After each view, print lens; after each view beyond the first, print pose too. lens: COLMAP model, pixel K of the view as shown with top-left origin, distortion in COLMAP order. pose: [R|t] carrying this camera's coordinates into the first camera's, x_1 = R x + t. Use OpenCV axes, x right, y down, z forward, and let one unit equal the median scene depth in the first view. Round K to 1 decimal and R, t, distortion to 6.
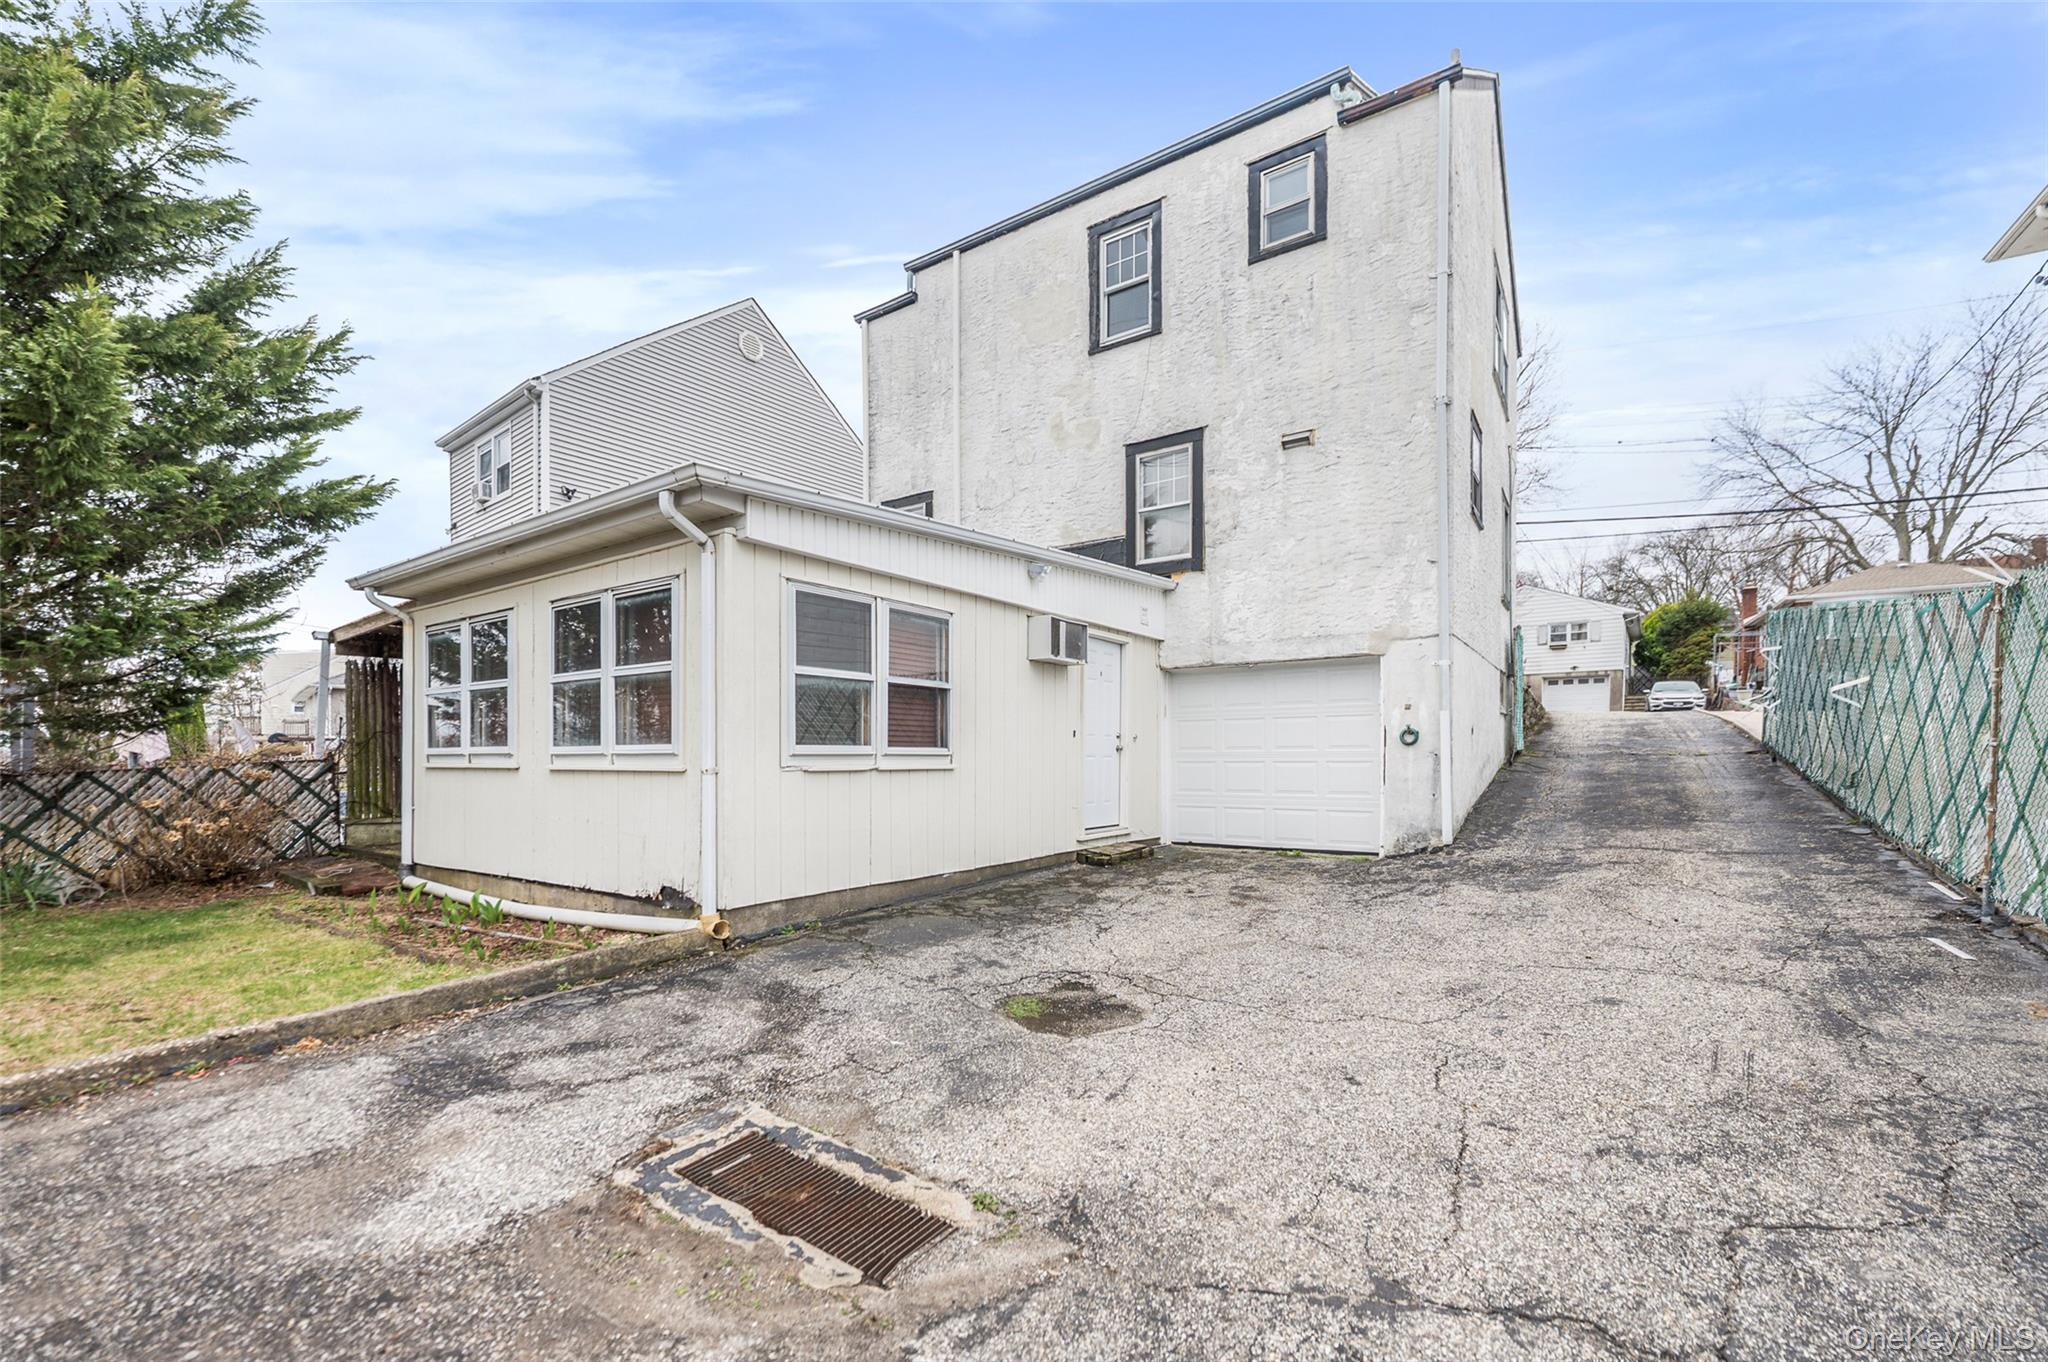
lens RADIAL K [[826.2, 0, 1056.1], [0, 826.2, 764.5], [0, 0, 1]] dist [0.002001, -0.000159]
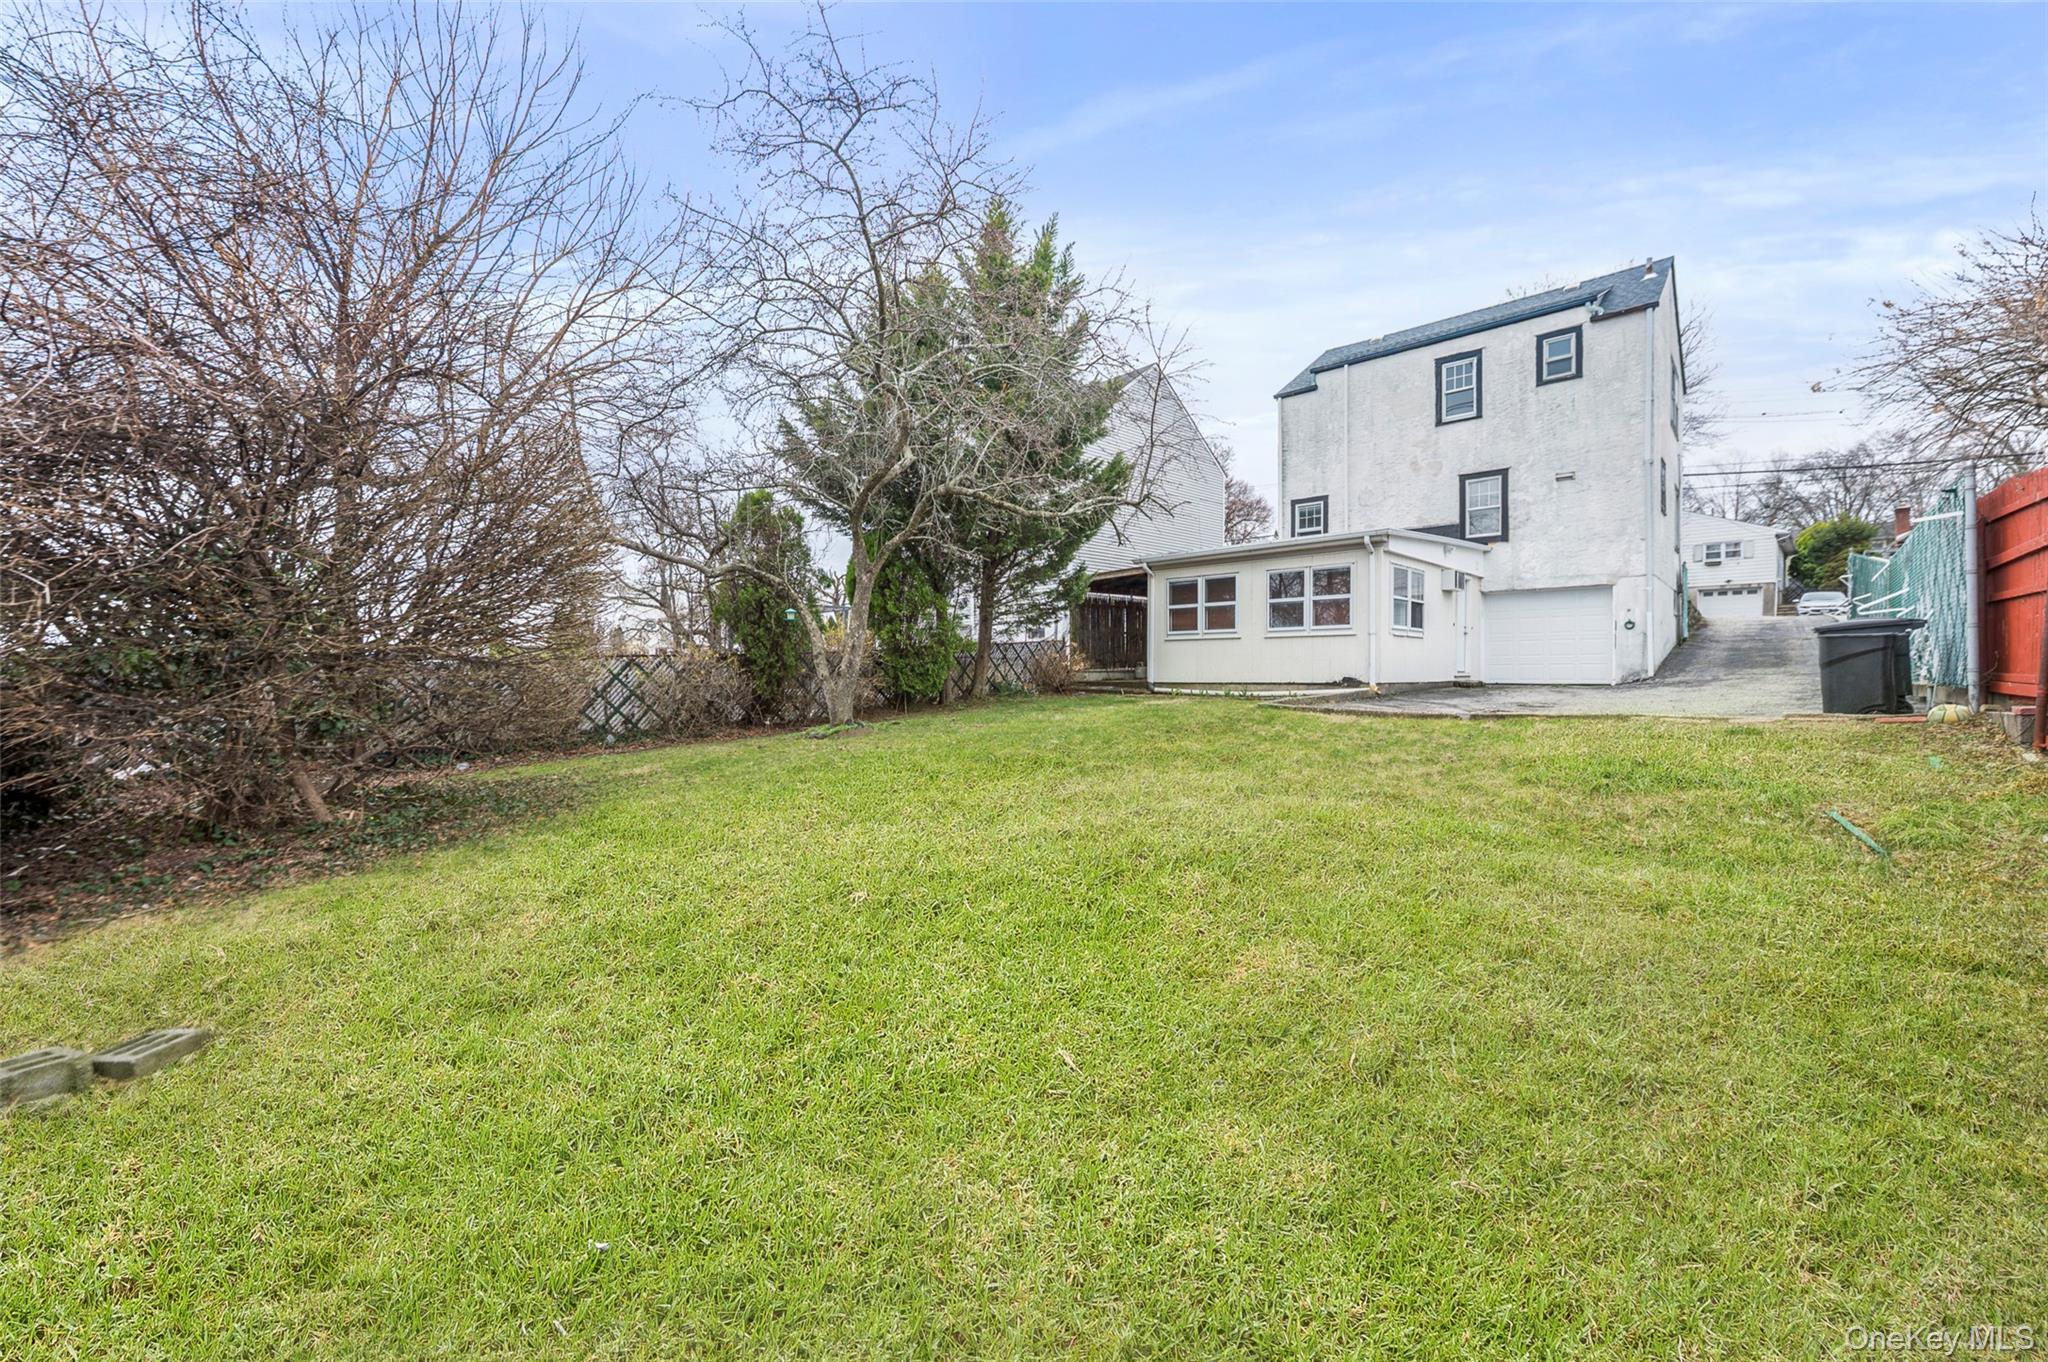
lens RADIAL K [[826.2, 0, 1032.3], [0, 826.2, 678.0], [0, 0, 1]] dist [0.002001, -0.000159]
pose [[0.989623, 0.002372, -0.143665, -0.752718], [-0.002830, 0.999992, -0.002978, 0.109930], [0.143657, 0.003353, 0.989622, -1.255060]]
